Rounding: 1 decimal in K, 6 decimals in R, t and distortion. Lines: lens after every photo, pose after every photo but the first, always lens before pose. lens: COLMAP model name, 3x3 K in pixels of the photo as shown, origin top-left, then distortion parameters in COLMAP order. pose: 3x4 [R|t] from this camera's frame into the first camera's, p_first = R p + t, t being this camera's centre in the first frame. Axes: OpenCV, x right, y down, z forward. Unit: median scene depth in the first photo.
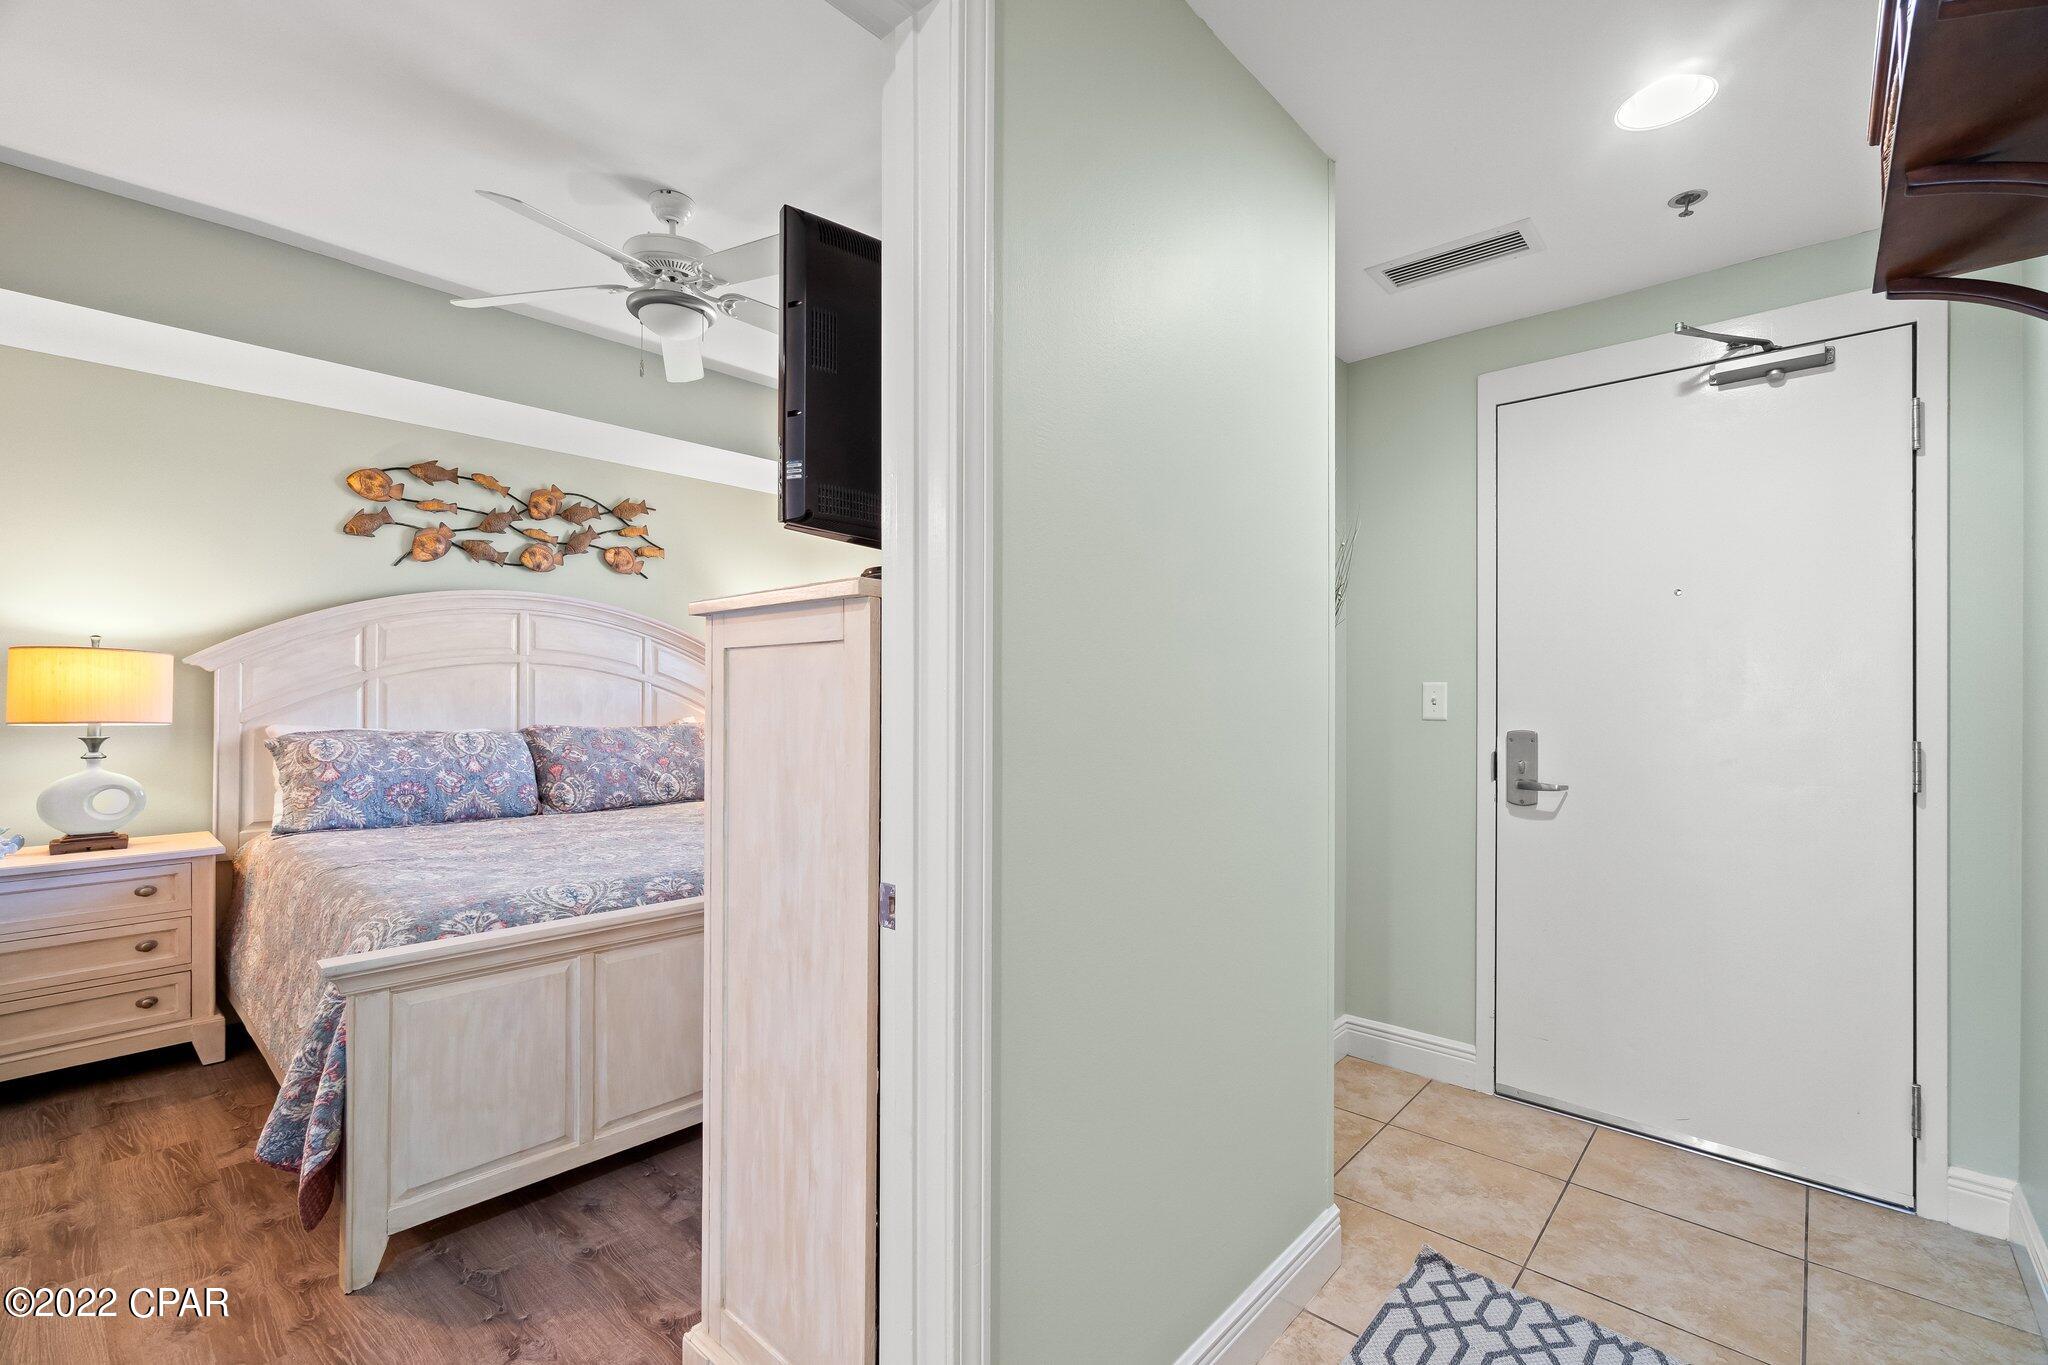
lens RADIAL K [[883.6, 0, 1024.6], [0, 883.6, 687.6], [0, 0, 1]] dist [-0.001998, 0.001247]
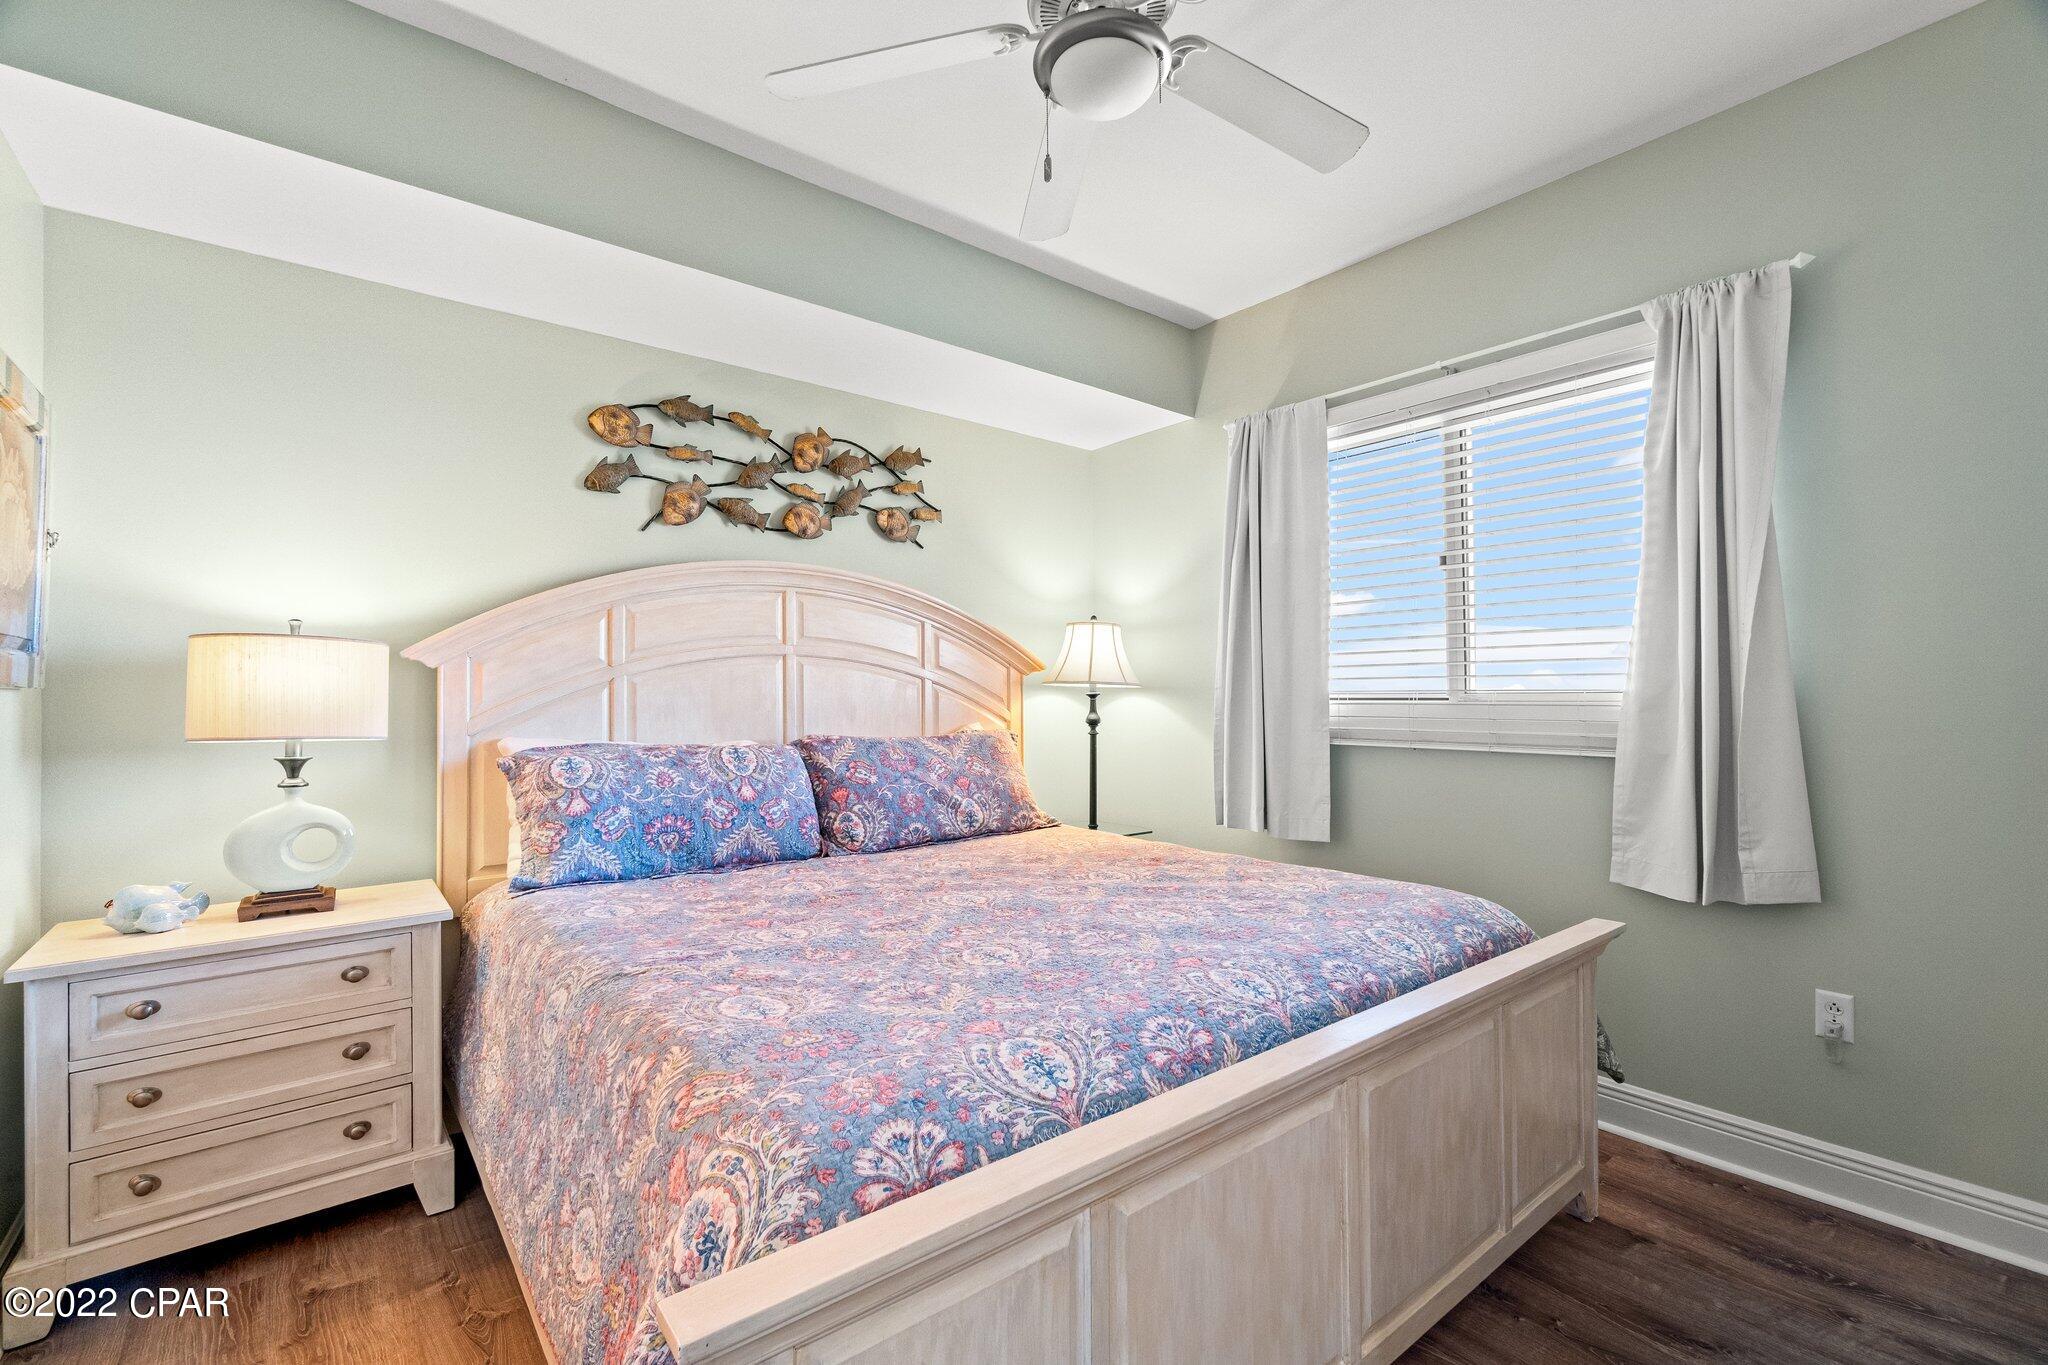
lens RADIAL K [[877.2, 0, 1024.0], [0, 877.2, 682.5], [0, 0, 1]] dist [-0.001381, 0.000702]
pose [[0.988785, -0.010910, -0.148948, -0.274648], [0.010091, 0.999930, -0.006252, 0.003346], [0.149006, 0.004679, 0.988825, 0.295354]]
